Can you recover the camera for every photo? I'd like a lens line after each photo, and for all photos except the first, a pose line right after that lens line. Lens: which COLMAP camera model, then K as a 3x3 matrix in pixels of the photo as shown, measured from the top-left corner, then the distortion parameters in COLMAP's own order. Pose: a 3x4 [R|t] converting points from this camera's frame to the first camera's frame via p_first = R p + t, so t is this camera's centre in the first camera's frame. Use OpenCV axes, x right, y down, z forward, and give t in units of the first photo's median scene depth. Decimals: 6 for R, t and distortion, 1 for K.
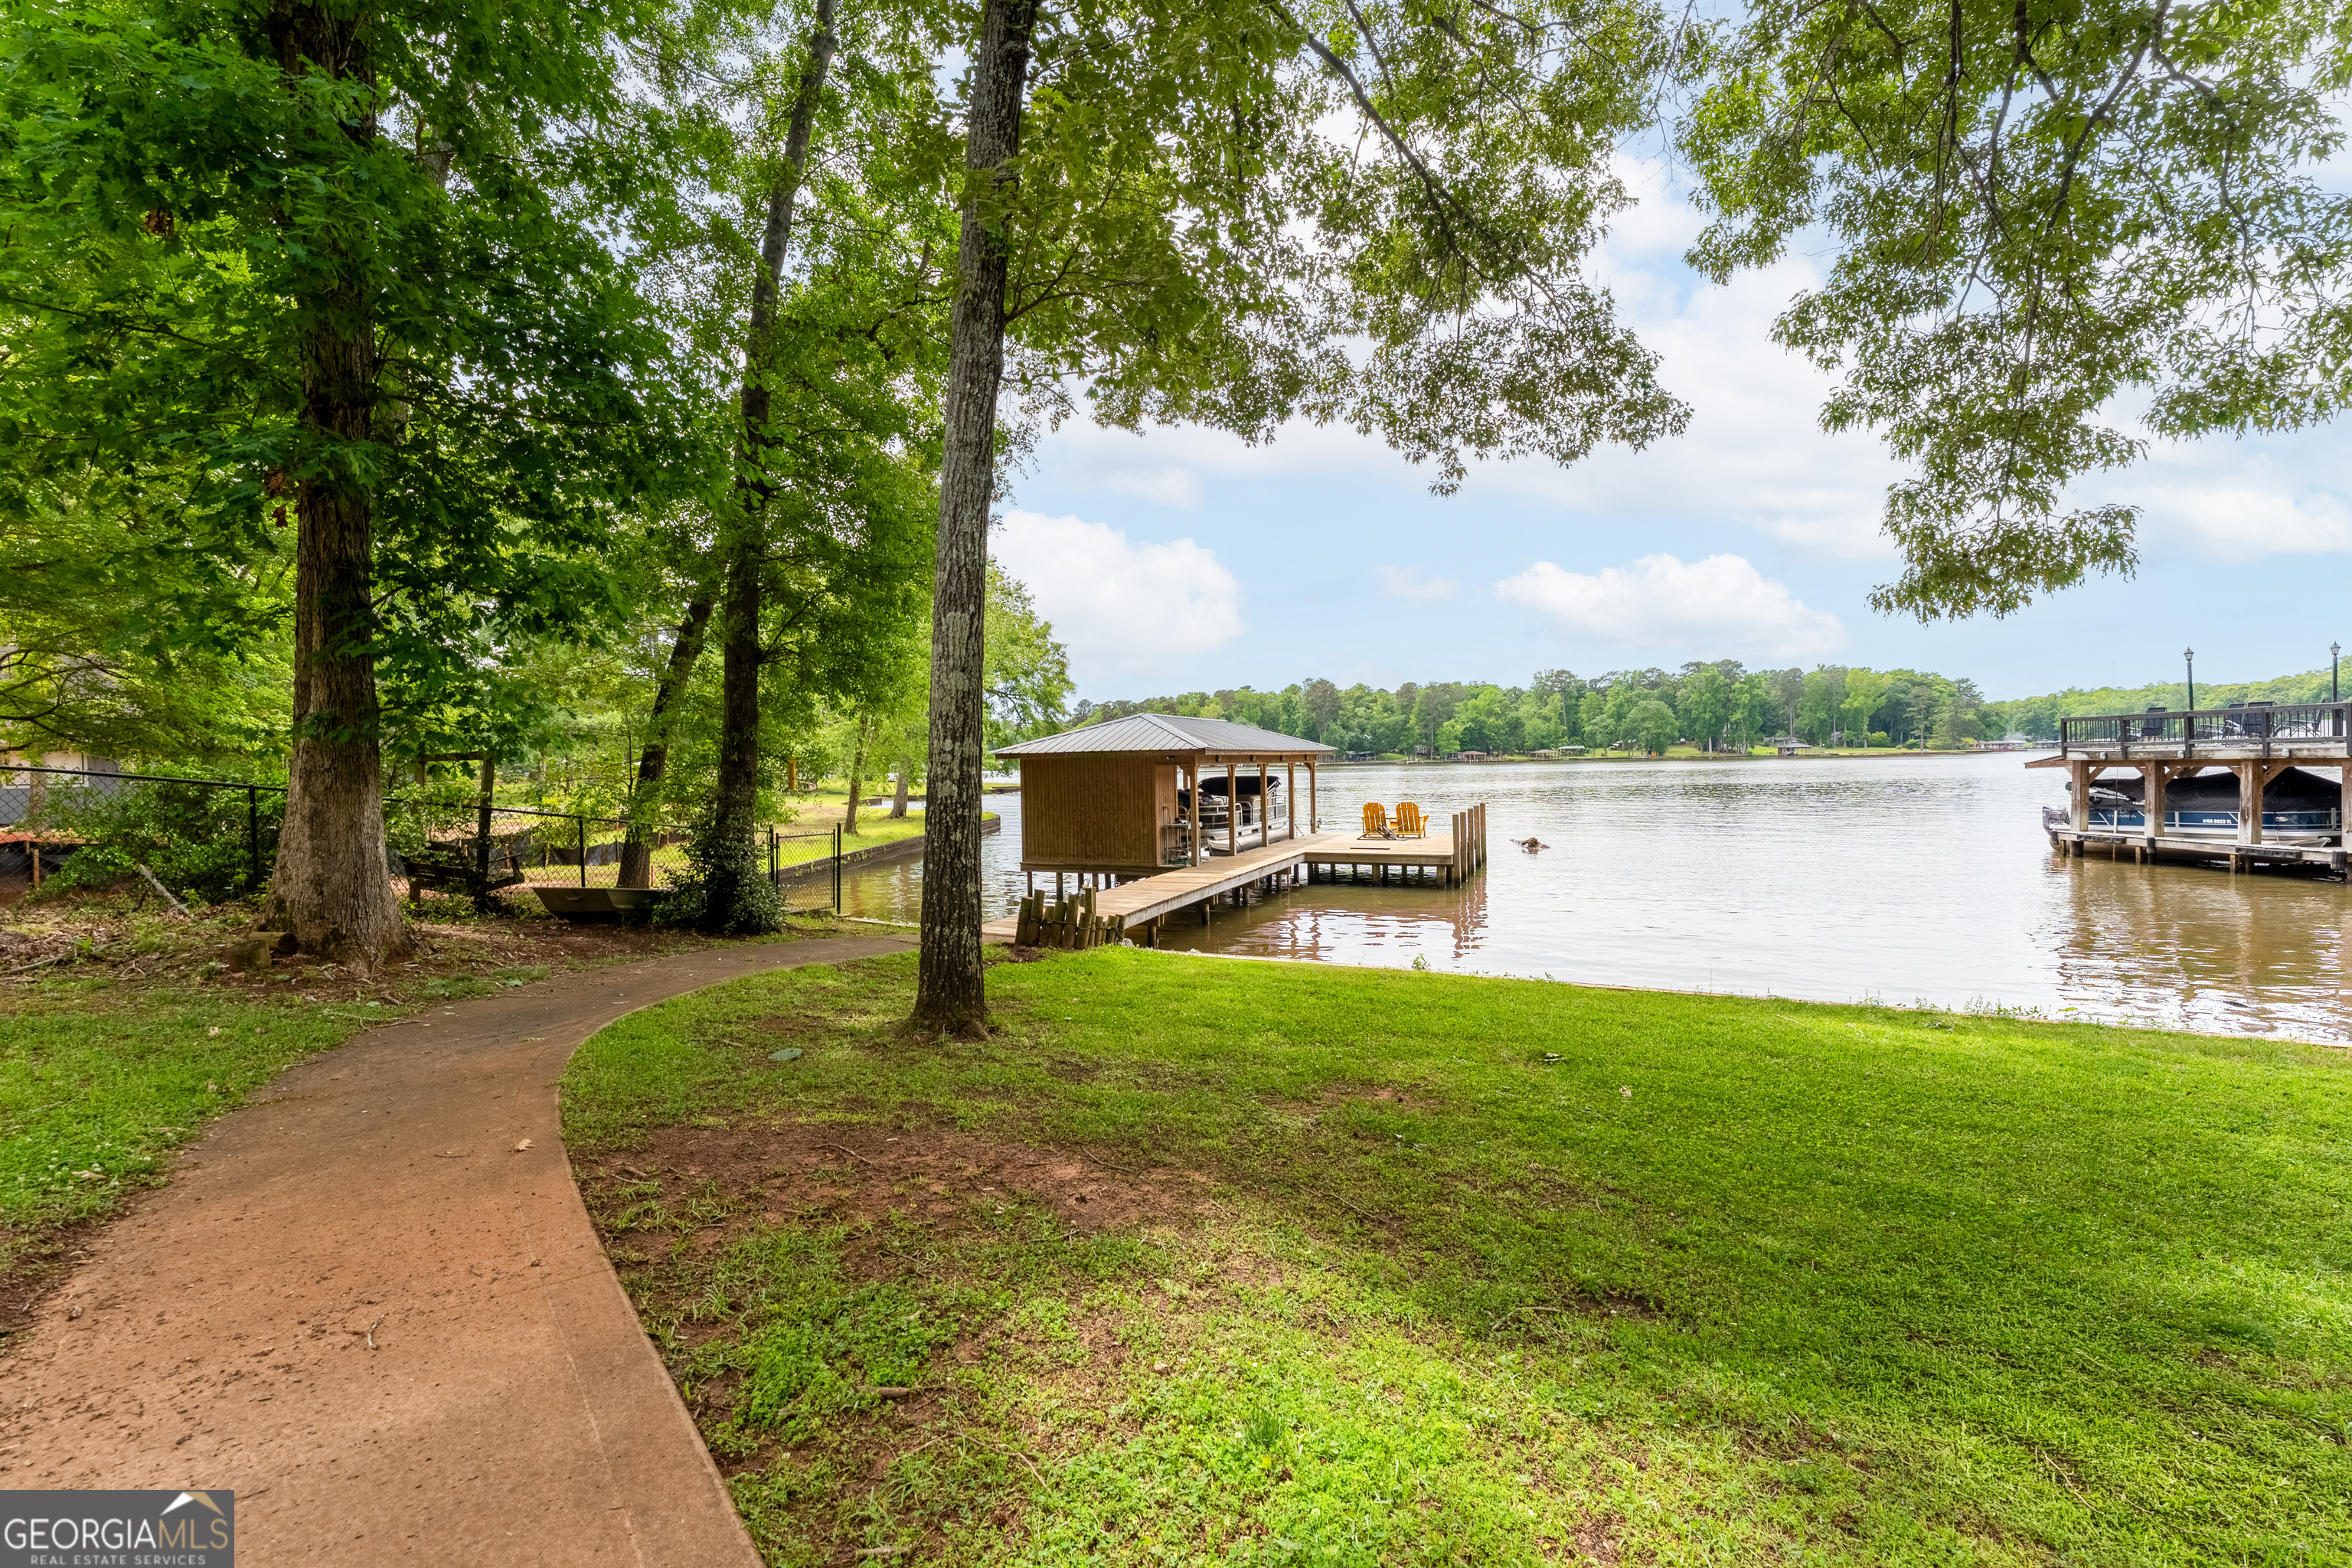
lens RADIAL K [[954.0, 0, 1172.8], [0, 954.0, 789.4], [0, 0, 1]] dist [0.000632, -0.001027]
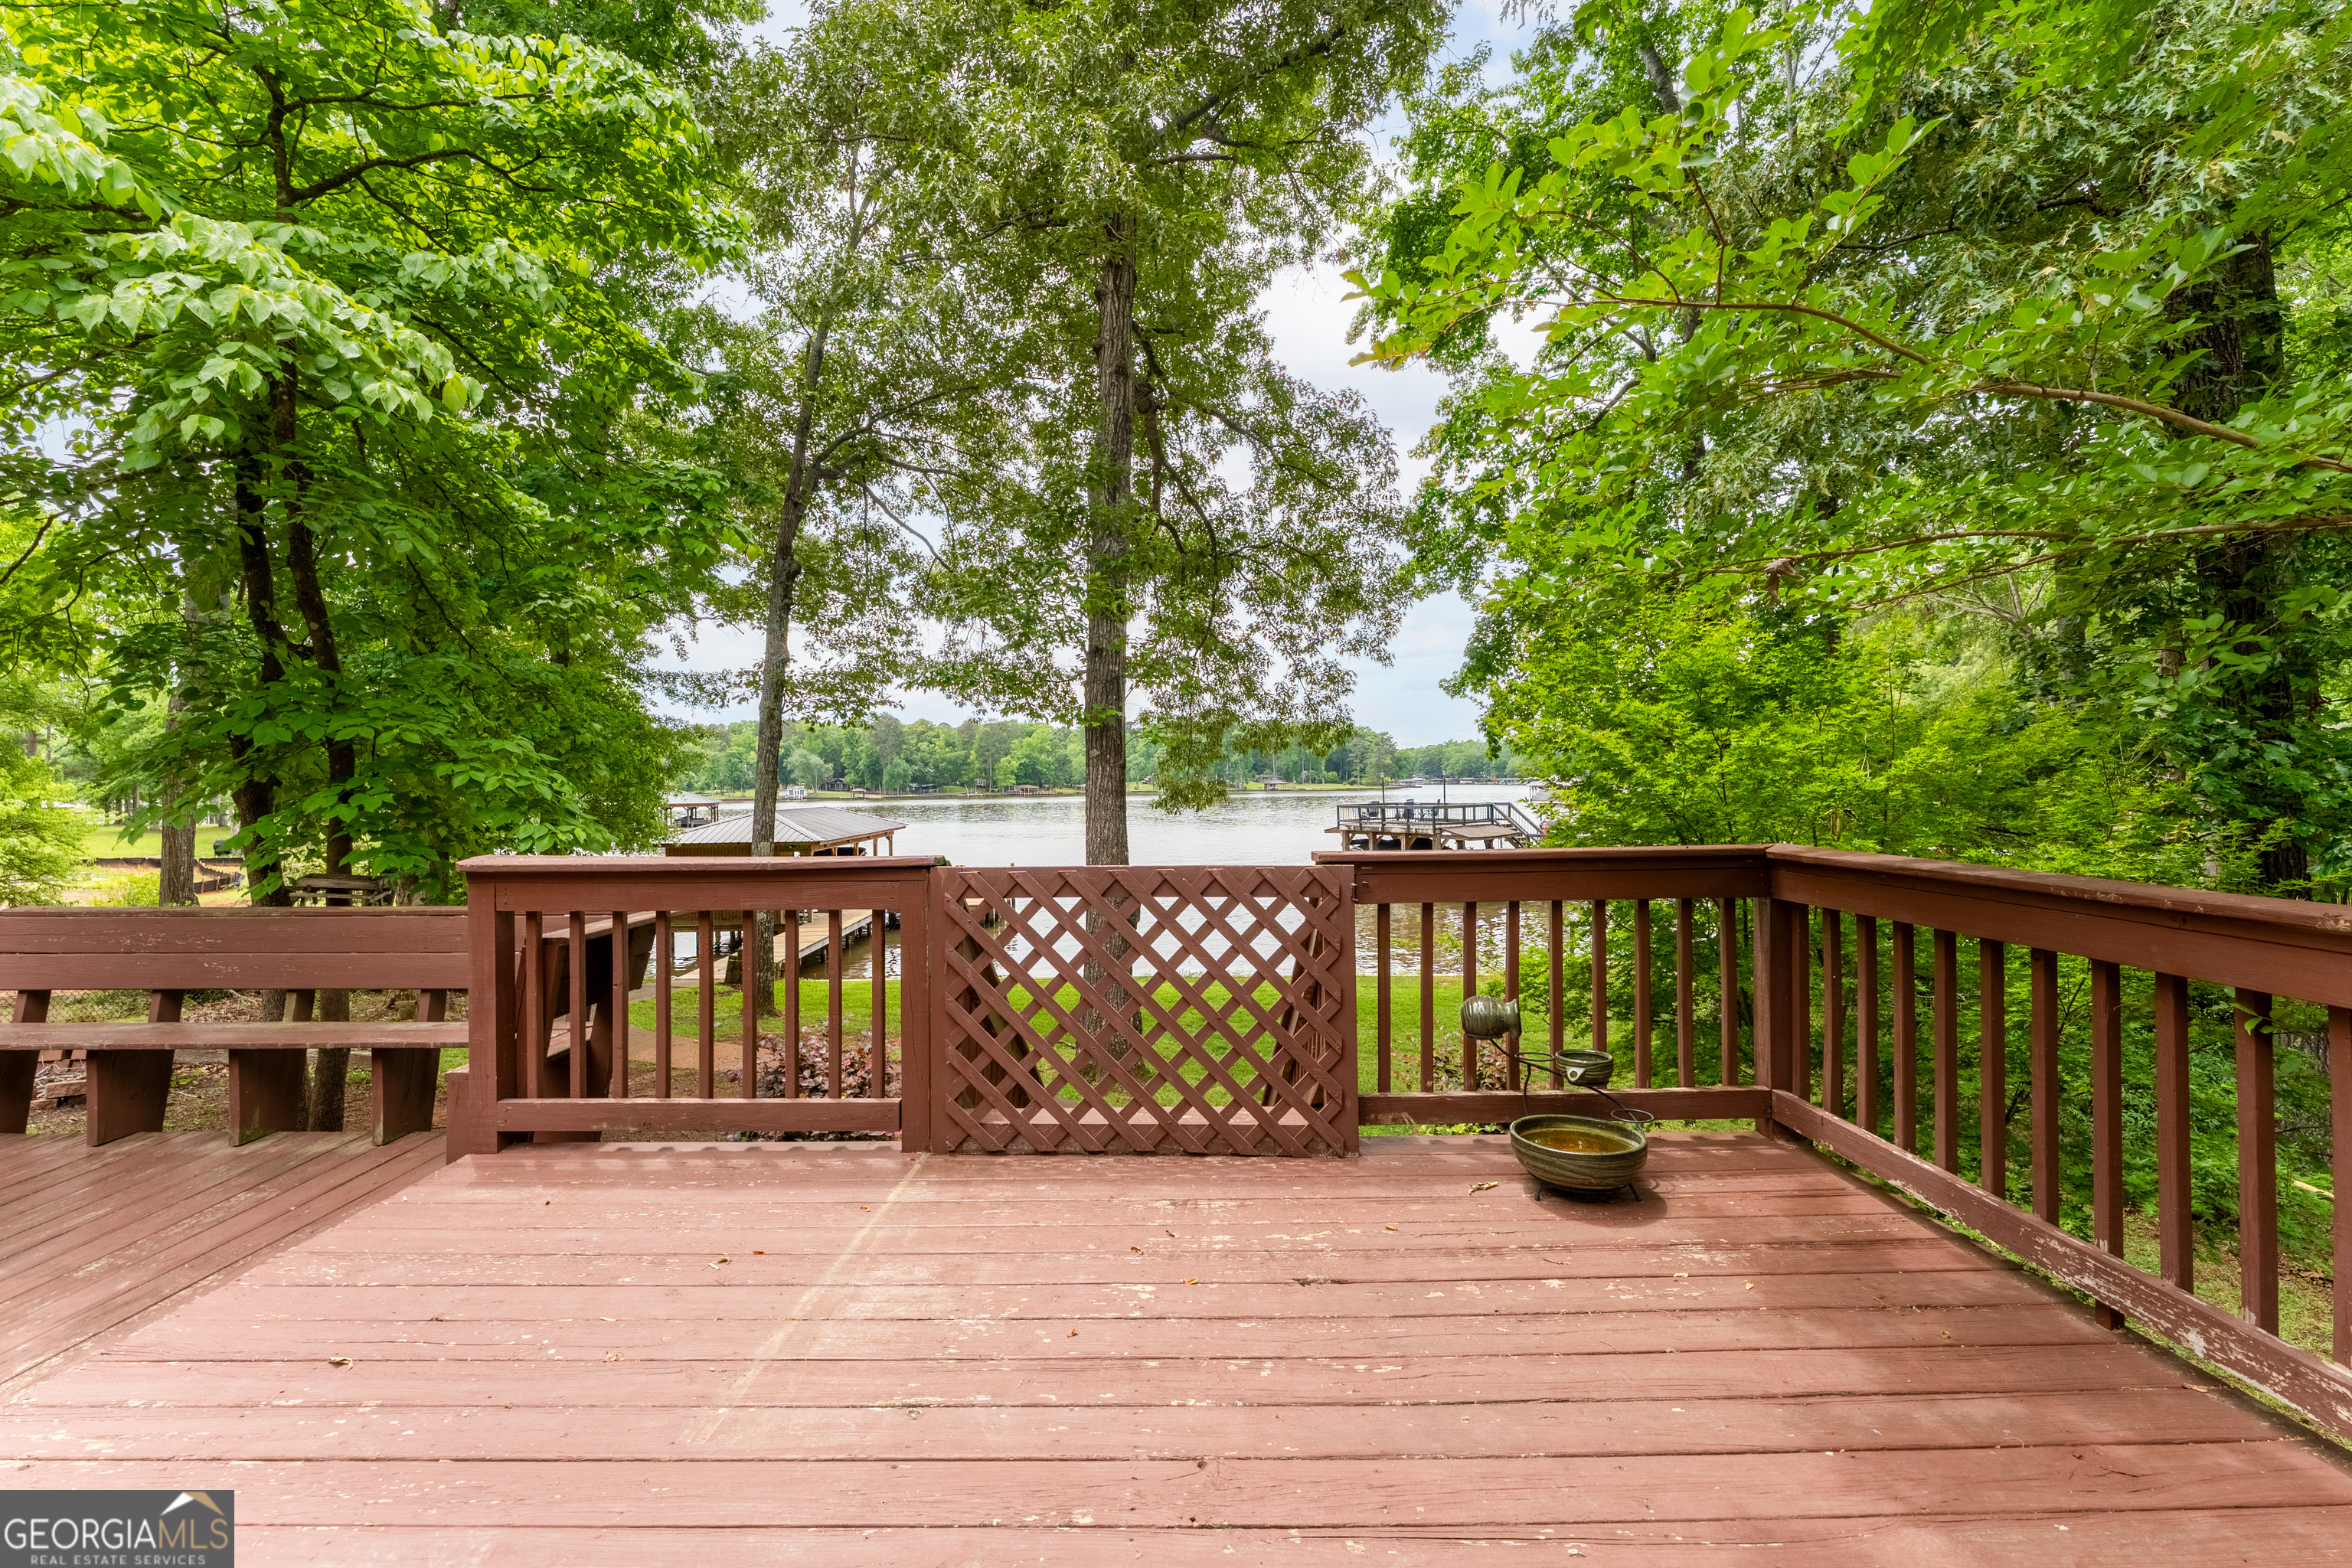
lens RADIAL K [[954.0, 0, 1175.1], [0, 954.0, 782.6], [0, 0, 1]] dist [0.000632, -0.001027]
pose [[0.899096, 0.007287, 0.437690, -0.097197], [0.006076, 0.999557, -0.029122, -0.071271], [-0.437708, 0.028843, 0.898654, -0.452875]]
